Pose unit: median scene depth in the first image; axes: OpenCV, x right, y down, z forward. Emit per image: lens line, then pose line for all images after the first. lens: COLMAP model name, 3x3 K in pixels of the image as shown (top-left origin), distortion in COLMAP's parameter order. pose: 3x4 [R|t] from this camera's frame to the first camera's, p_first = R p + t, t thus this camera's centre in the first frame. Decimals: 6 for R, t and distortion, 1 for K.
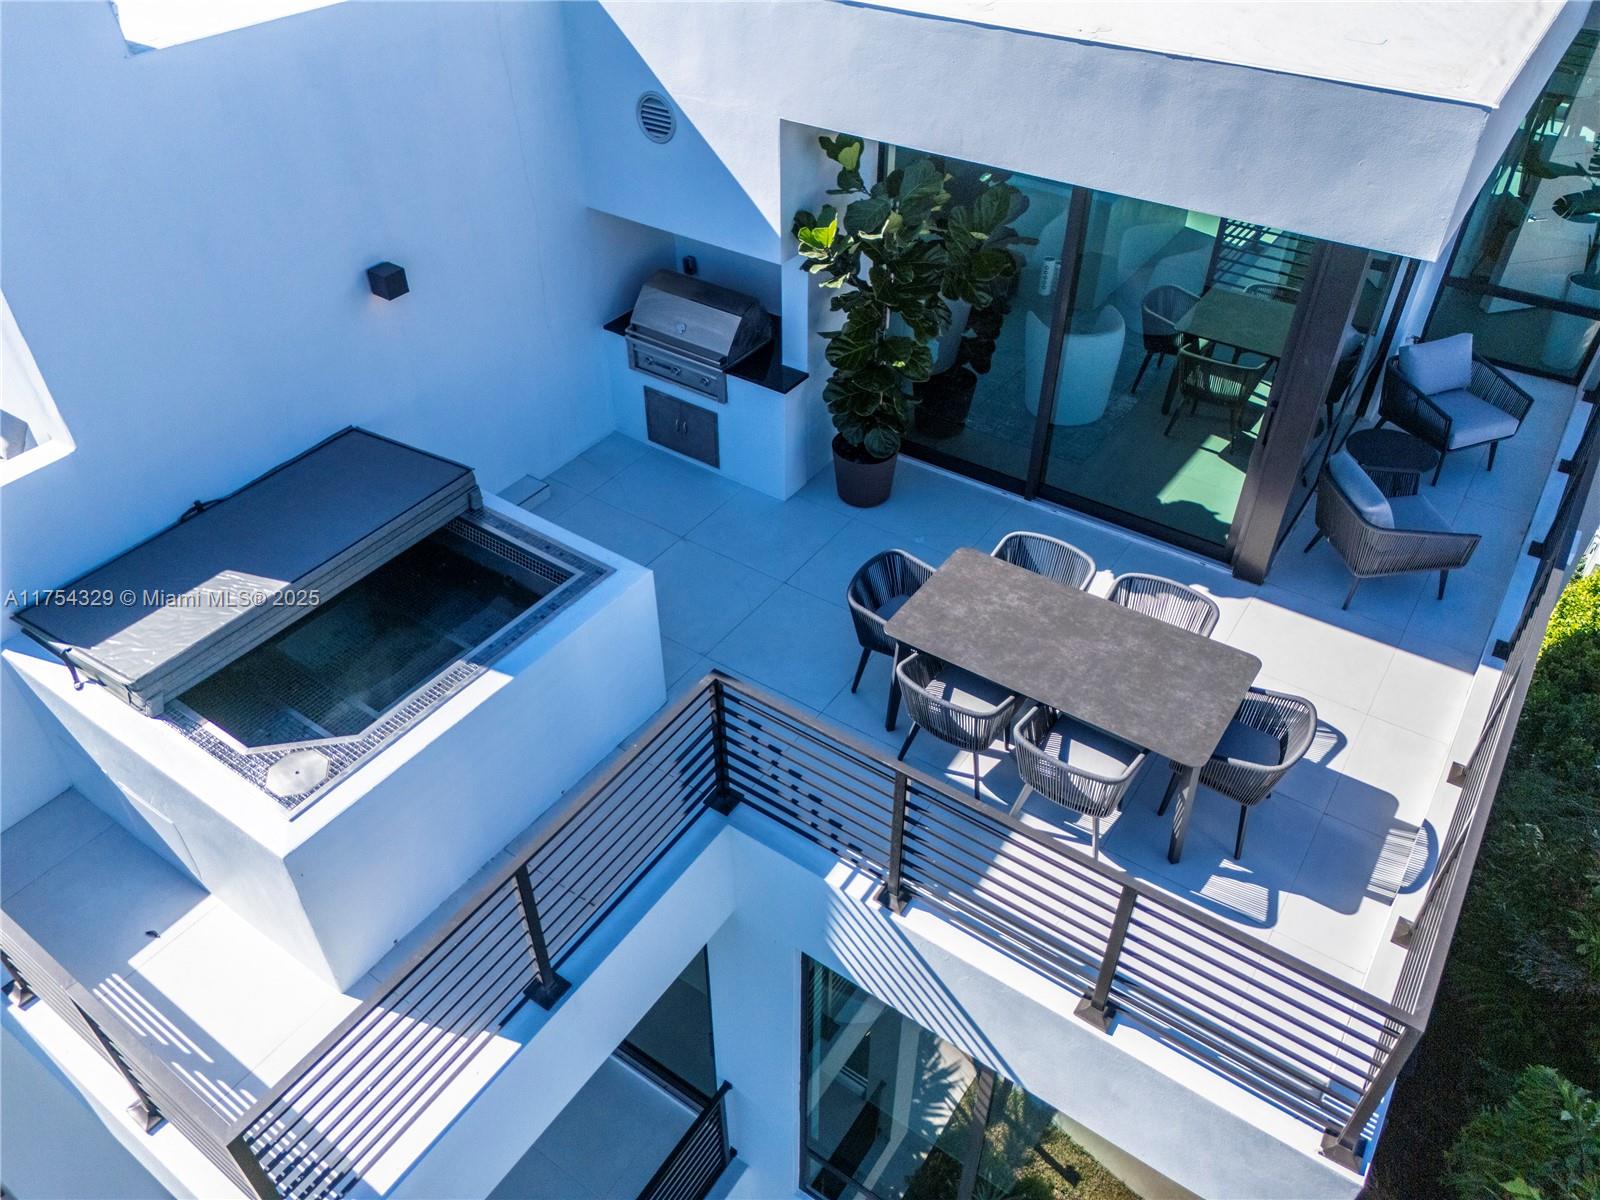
lens RADIAL K [[1151.5, 0, 800.0], [0, 1151.5, 600.0], [0, 0, 1]] dist [0.051478, -0.056996]
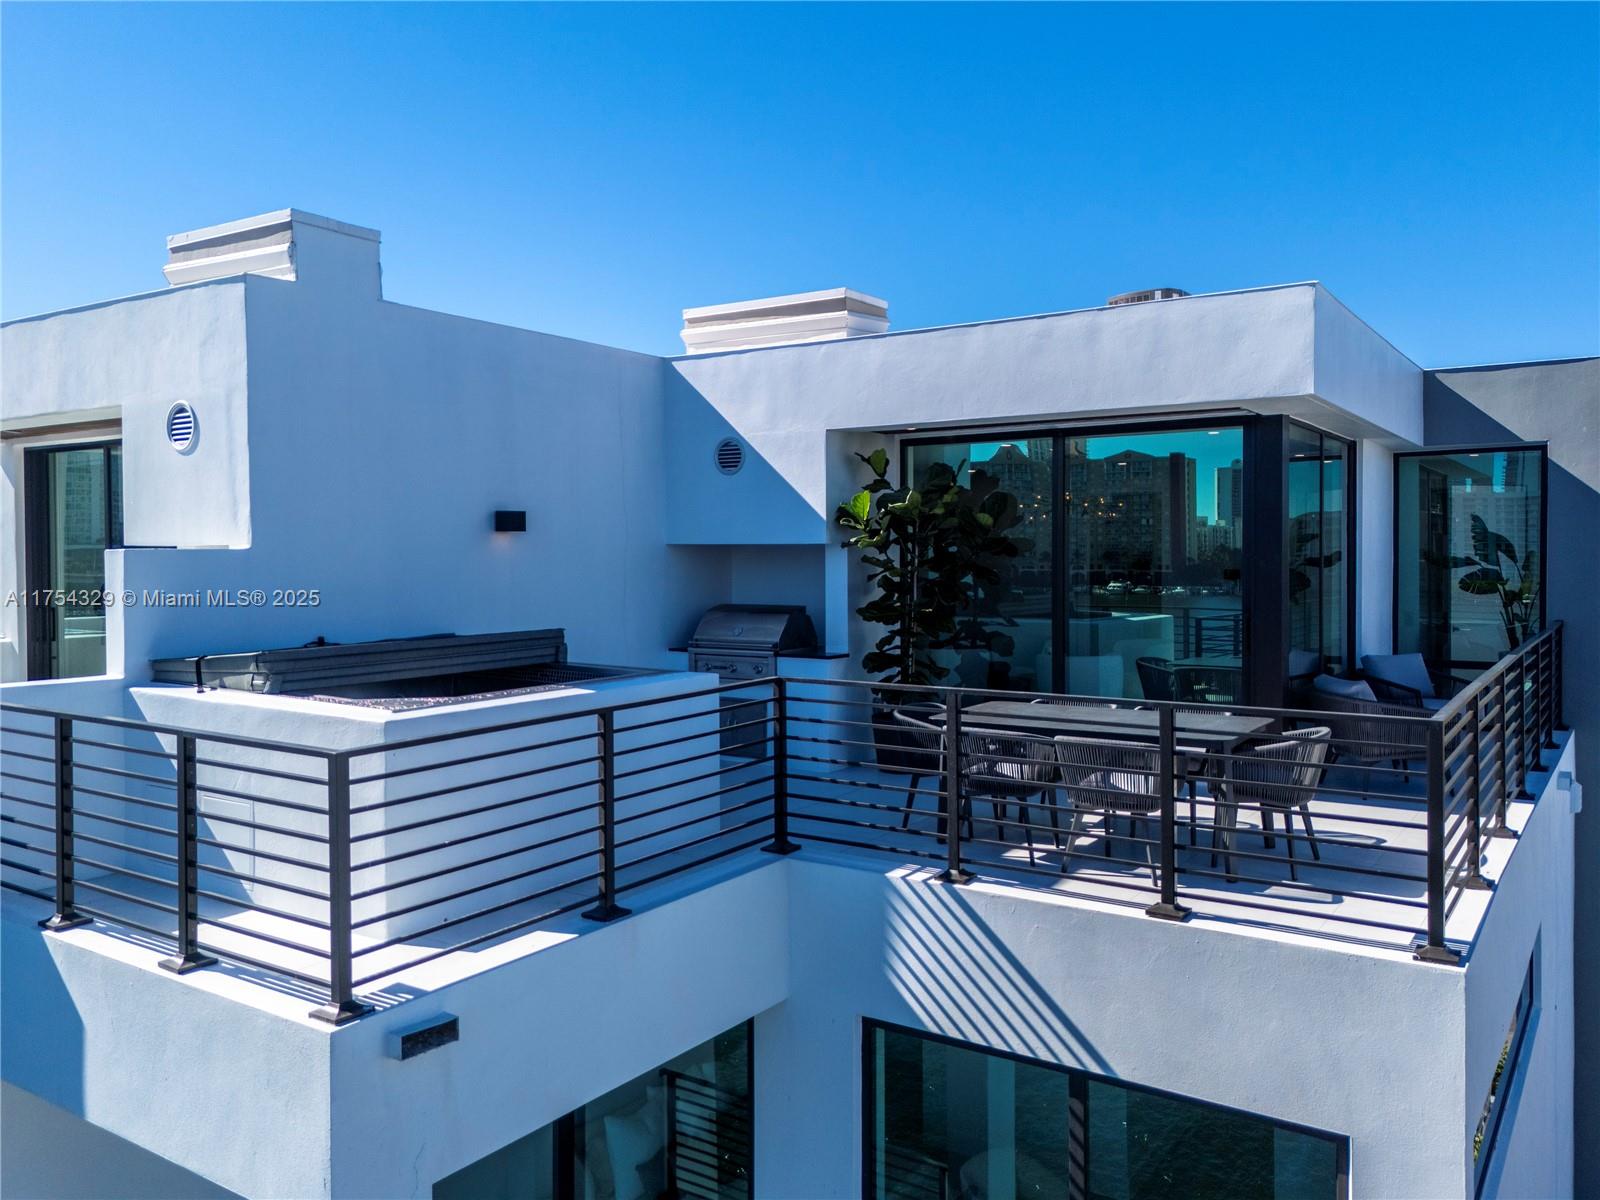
lens RADIAL K [[1228.8, 0, 836.7], [0, 1228.8, 601.6], [0, 0, 1]] dist [0.031351, -0.000880]
pose [[0.999791, -0.003540, 0.020145, -0.034527], [0.015173, 0.788847, -0.614403, 0.602470], [-0.013717, 0.614580, 0.788735, 0.013856]]
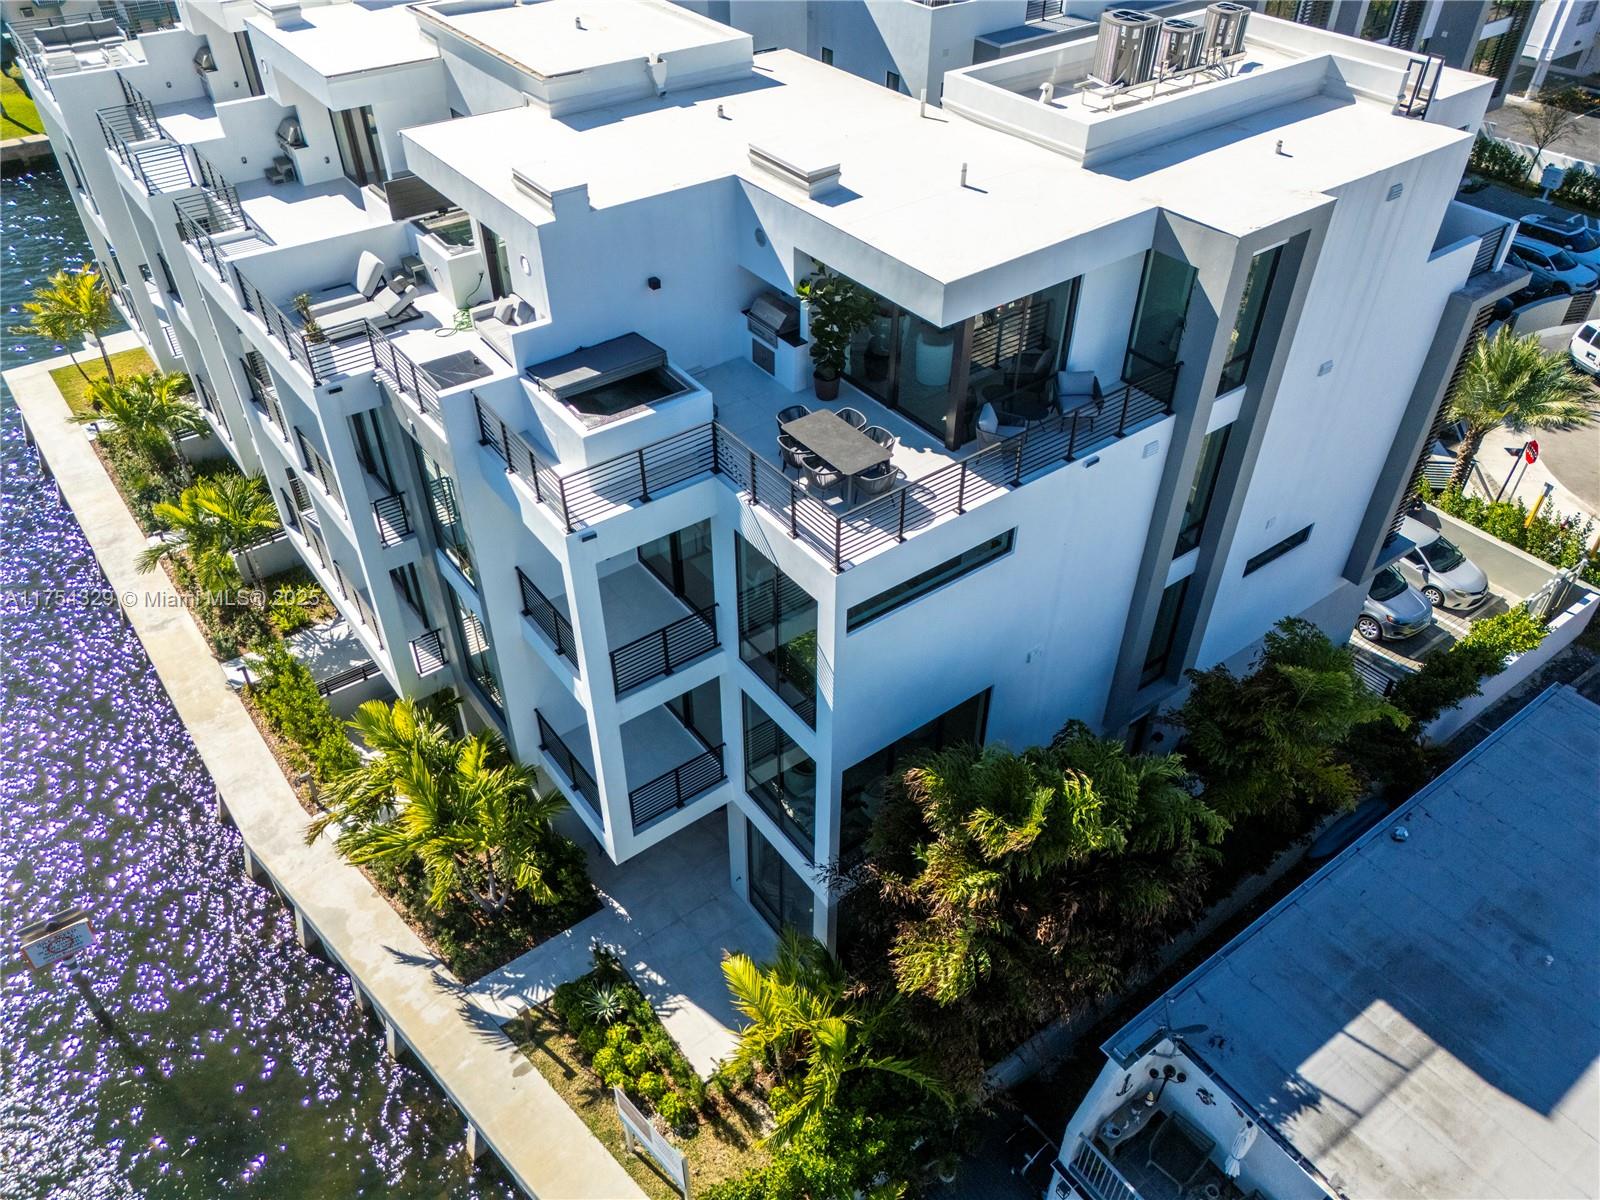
lens RADIAL K [[1151.5, 0, 800.0], [0, 1151.5, 600.0], [0, 0, 1]] dist [0.051478, -0.056996]
pose [[0.945139, 0.212101, -0.248447, 0.872831], [-0.211224, 0.976962, 0.030503, 0.332248], [0.249193, 0.023648, 0.968165, -1.685904]]
